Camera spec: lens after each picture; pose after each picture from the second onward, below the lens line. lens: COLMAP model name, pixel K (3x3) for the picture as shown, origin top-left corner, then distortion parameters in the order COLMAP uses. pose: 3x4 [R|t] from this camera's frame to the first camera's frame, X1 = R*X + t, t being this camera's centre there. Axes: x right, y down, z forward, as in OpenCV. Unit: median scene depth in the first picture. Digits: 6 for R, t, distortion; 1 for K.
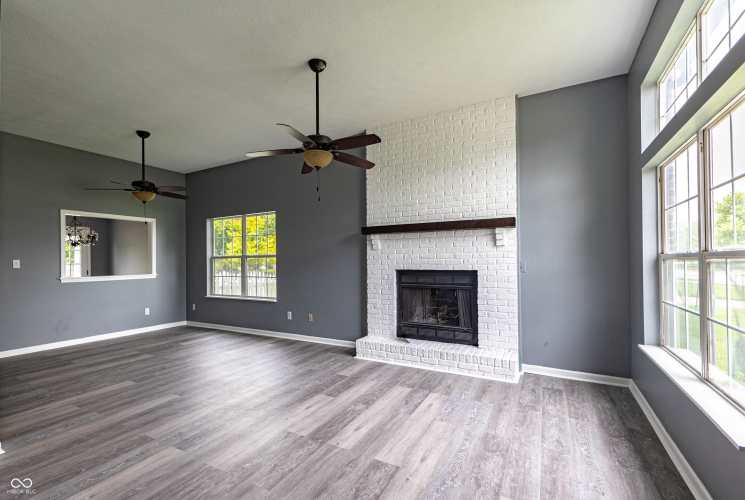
lens RADIAL K [[327.0, 0, 362.8], [0, 327.0, 261.8], [0, 0, 1]] dist [0.013897, -0.003418]
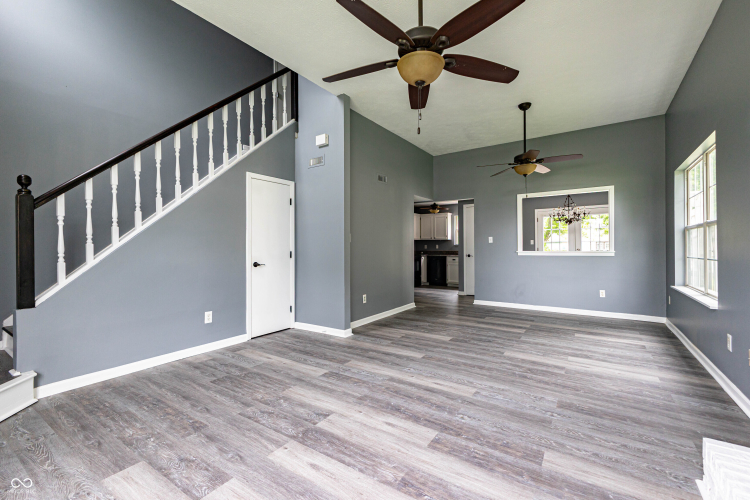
lens RADIAL K [[329.2, 0, 380.4], [0, 329.2, 244.4], [0, 0, 1]] dist [0.013897, -0.003418]
pose [[-0.079508, 0.000590, -0.996834, 0.589663], [0.001865, 0.999998, 0.000443, 0.040881], [0.996832, -0.001824, -0.079509, 1.062562]]
